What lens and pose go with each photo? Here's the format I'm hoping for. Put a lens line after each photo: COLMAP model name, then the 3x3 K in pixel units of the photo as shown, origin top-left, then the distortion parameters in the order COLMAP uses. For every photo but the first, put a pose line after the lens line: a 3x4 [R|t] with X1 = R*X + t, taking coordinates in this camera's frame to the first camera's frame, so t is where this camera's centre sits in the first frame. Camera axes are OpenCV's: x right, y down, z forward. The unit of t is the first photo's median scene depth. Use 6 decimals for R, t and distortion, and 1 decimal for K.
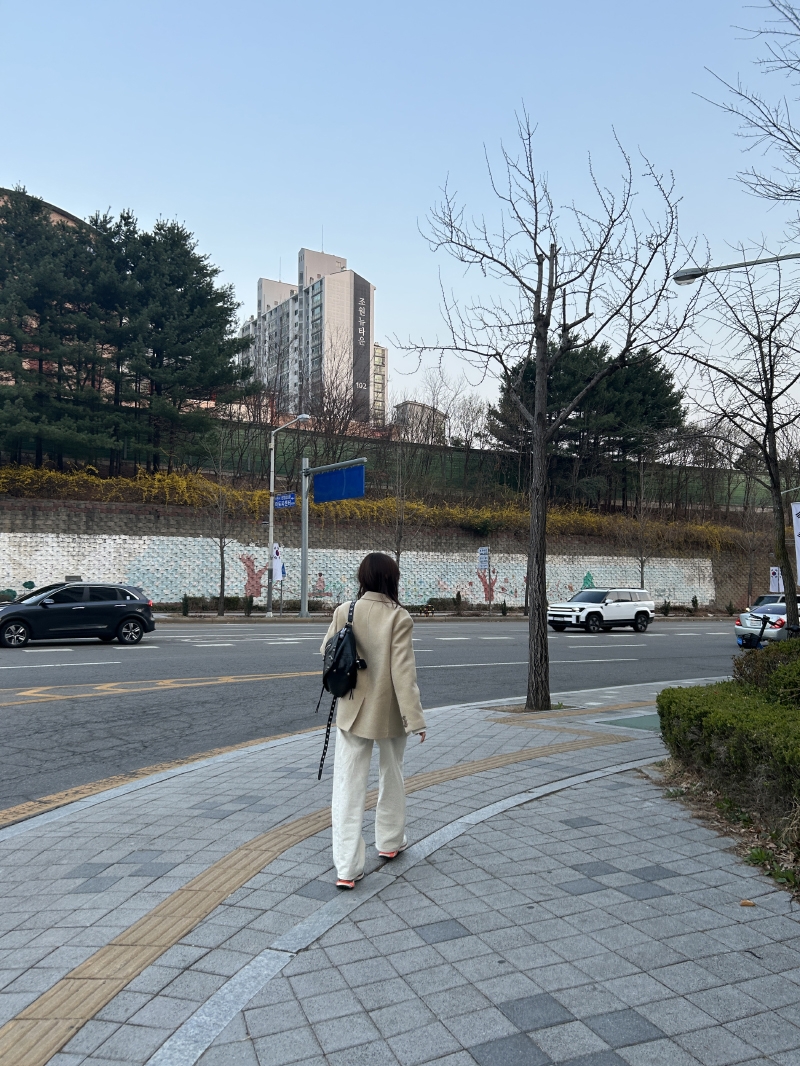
lens RADIAL K [[822.9, 0, 388.6], [0, 822.9, 547.7], [0, 0, 1]] dist [0.052942, -0.048598]
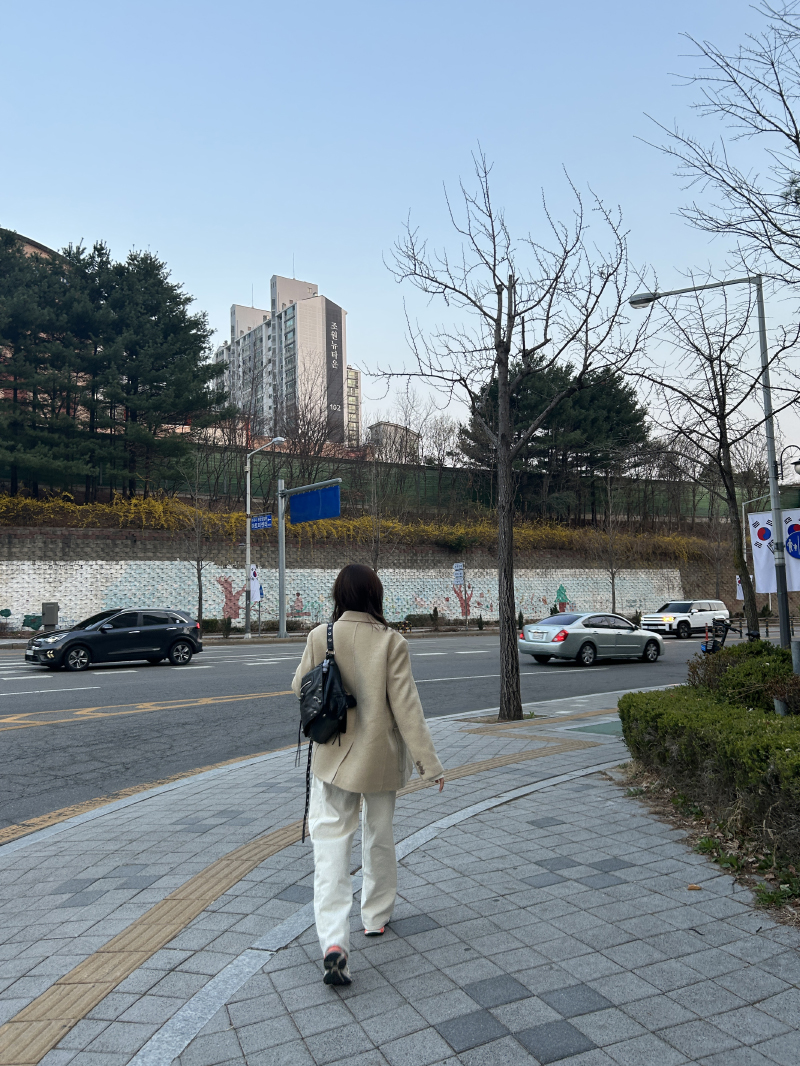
lens RADIAL K [[835.7, 0, 400.0], [0, 835.7, 533.0], [0, 0, 1]] dist [0.051493, -0.046750]
pose [[0.999049, -0.024330, 0.036176, 0.009763], [0.025702, 0.998949, -0.037952, -0.000650], [-0.035214, 0.038846, 0.998625, -0.048414]]
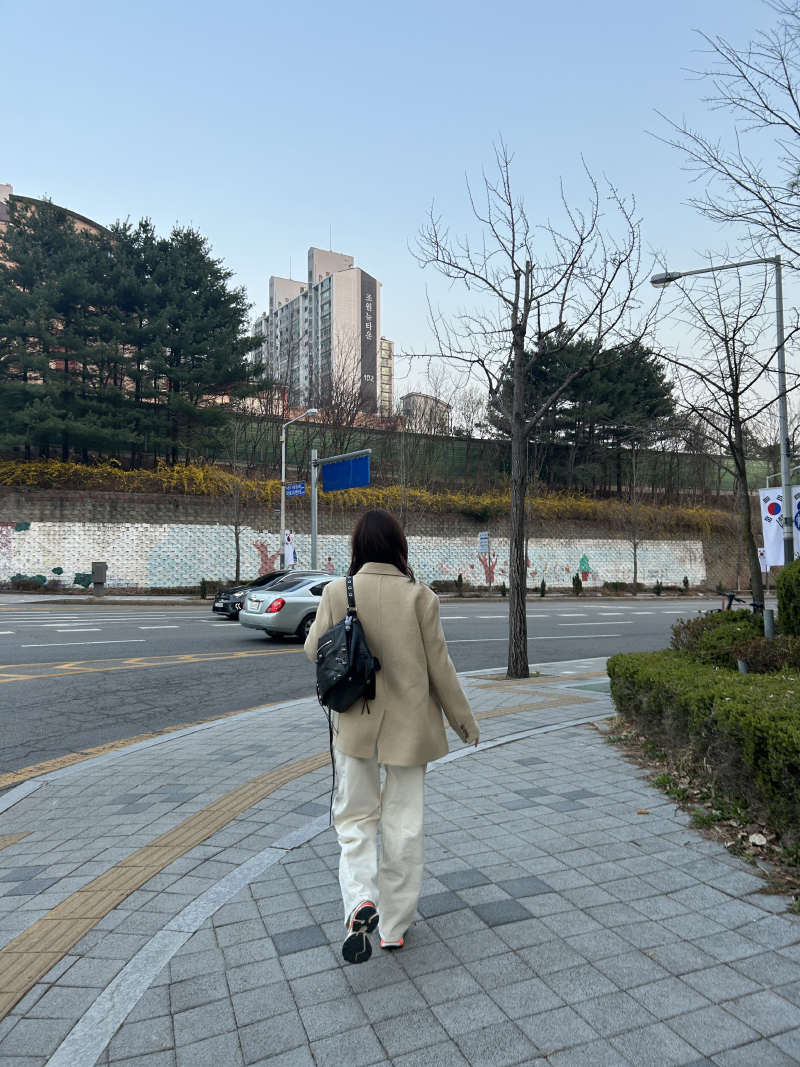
lens RADIAL K [[862.4, 0, 400.0], [0, 862.4, 533.5], [0, 0, 1]] dist [0.052240, -0.065295]
pose [[0.999810, -0.008828, -0.017405, 0.040668], [0.008886, 0.999955, 0.003206, -0.004263], [0.017376, -0.003360, 0.999843, -0.163829]]
